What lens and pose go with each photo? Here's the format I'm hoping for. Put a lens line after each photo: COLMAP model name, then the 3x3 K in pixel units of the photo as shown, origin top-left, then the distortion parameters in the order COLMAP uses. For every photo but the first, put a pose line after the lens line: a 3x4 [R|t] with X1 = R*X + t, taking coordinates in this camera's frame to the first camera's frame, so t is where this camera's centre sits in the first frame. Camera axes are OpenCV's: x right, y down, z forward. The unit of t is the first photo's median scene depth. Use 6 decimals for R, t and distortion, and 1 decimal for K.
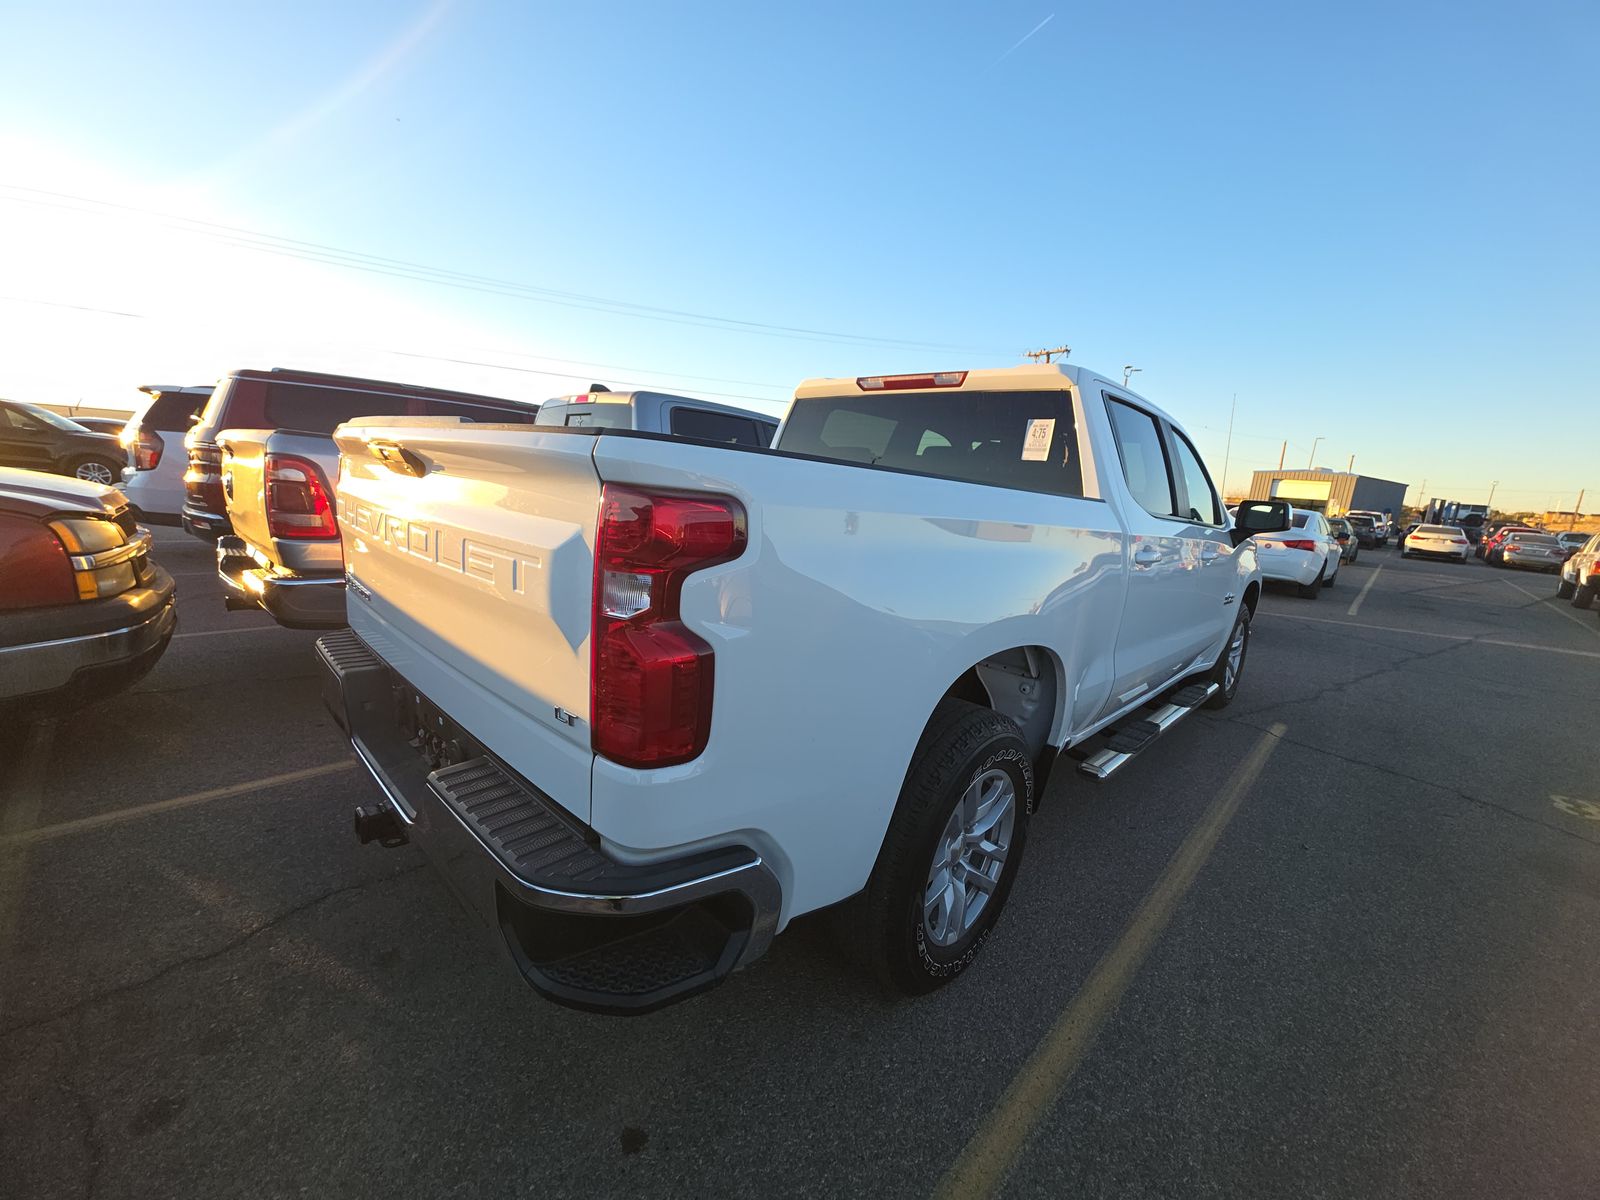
lens RADIAL K [[643.0, 0, 792.5], [0, 643.0, 598.8], [0, 0, 1]] dist [0.011543, -0.008179]
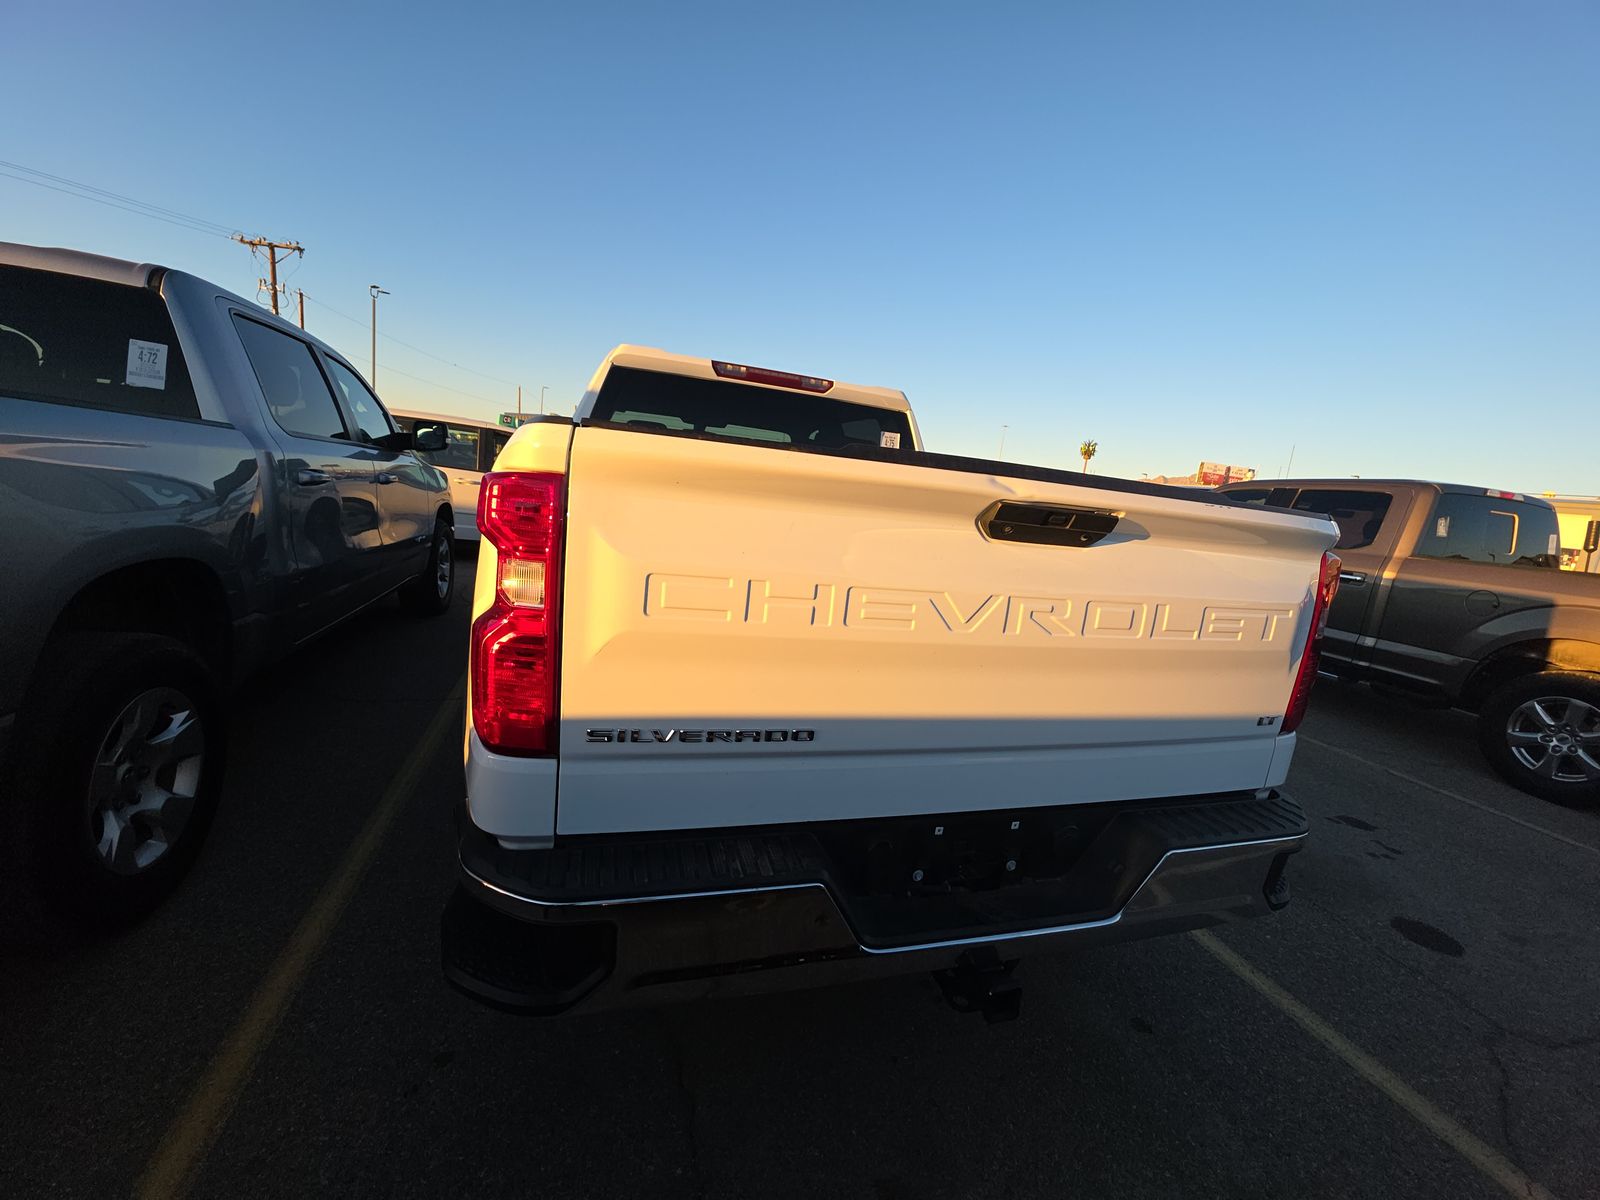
lens RADIAL K [[643.0, 0, 792.5], [0, 643.0, 598.8], [0, 0, 1]] dist [0.011543, -0.008179]
pose [[0.469653, -0.181670, 0.863957, -0.868890], [0.091378, 0.983346, 0.157101, -0.168318], [-0.878109, 0.005164, 0.478432, 0.546406]]
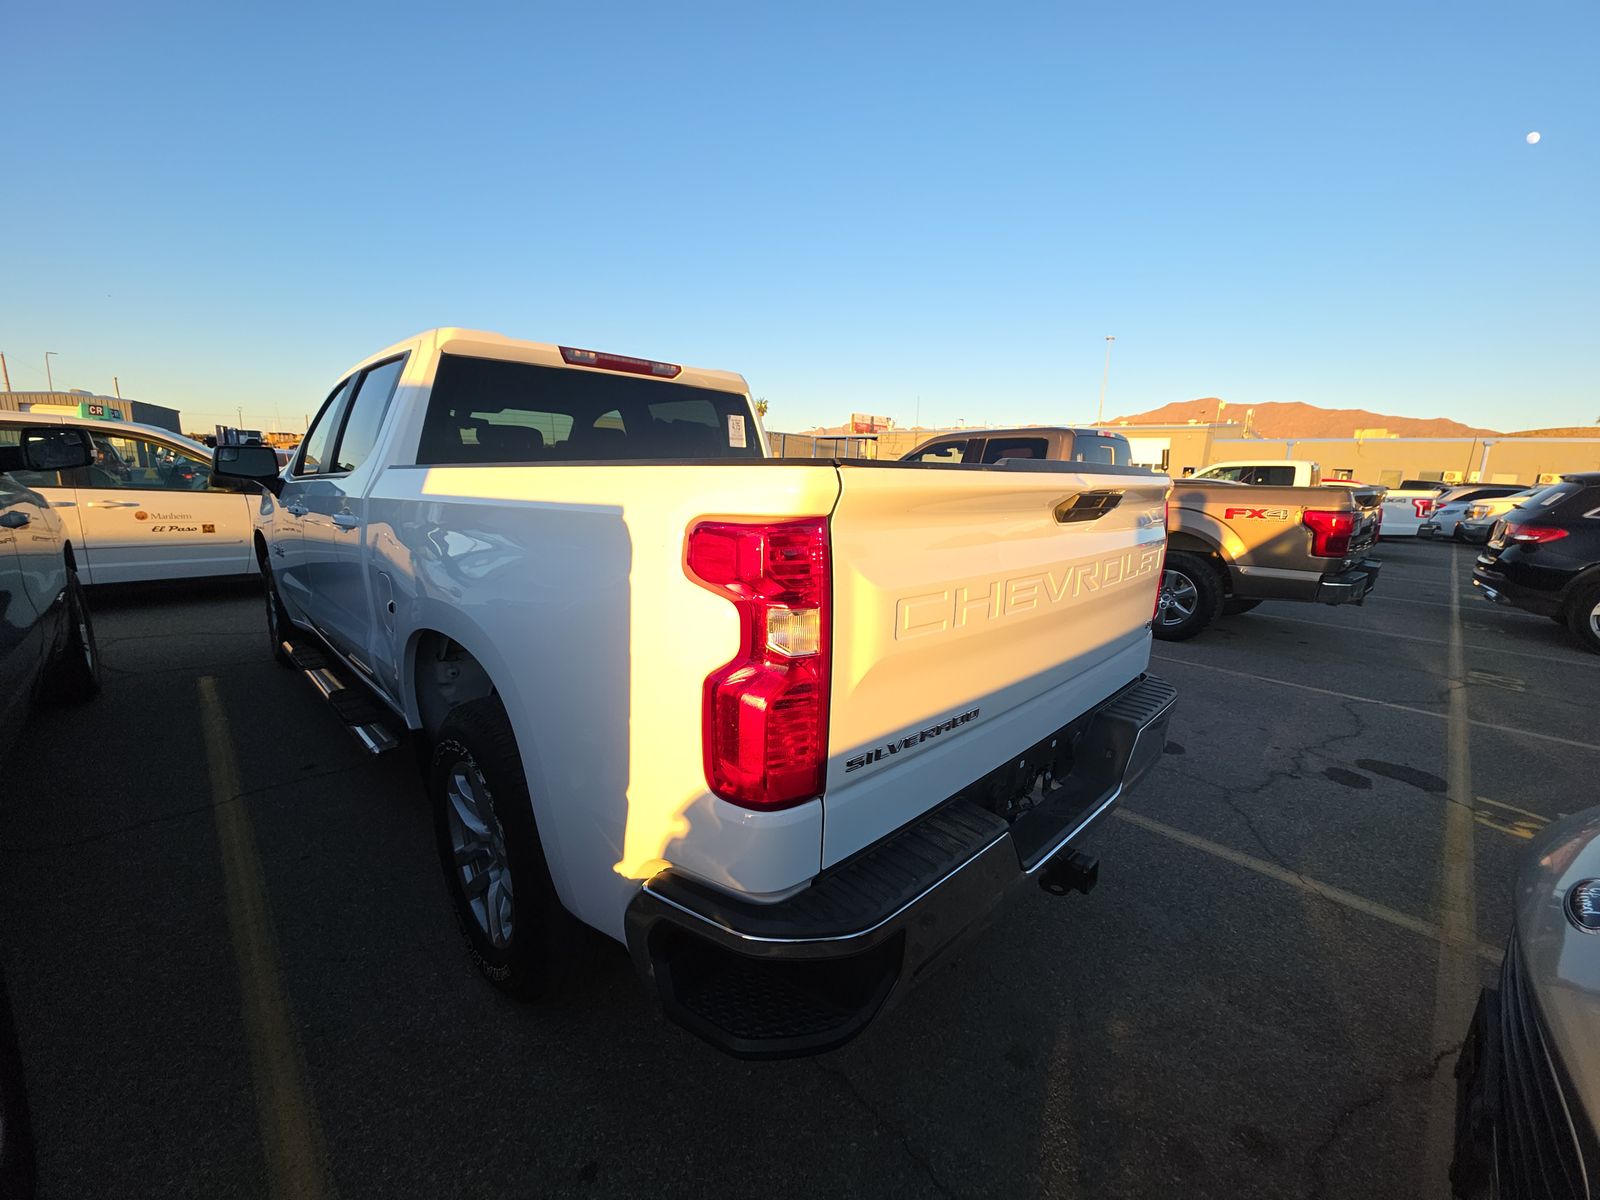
lens RADIAL K [[644.7, 0, 800.0], [0, 644.7, 600.0], [0, 0, 1]] dist [0.001271, -0.000266]
pose [[0.003821, -0.273686, 0.961811, -0.964176], [0.158323, 0.949853, 0.269655, -0.250091], [-0.987380, 0.151246, 0.046960, 0.849506]]
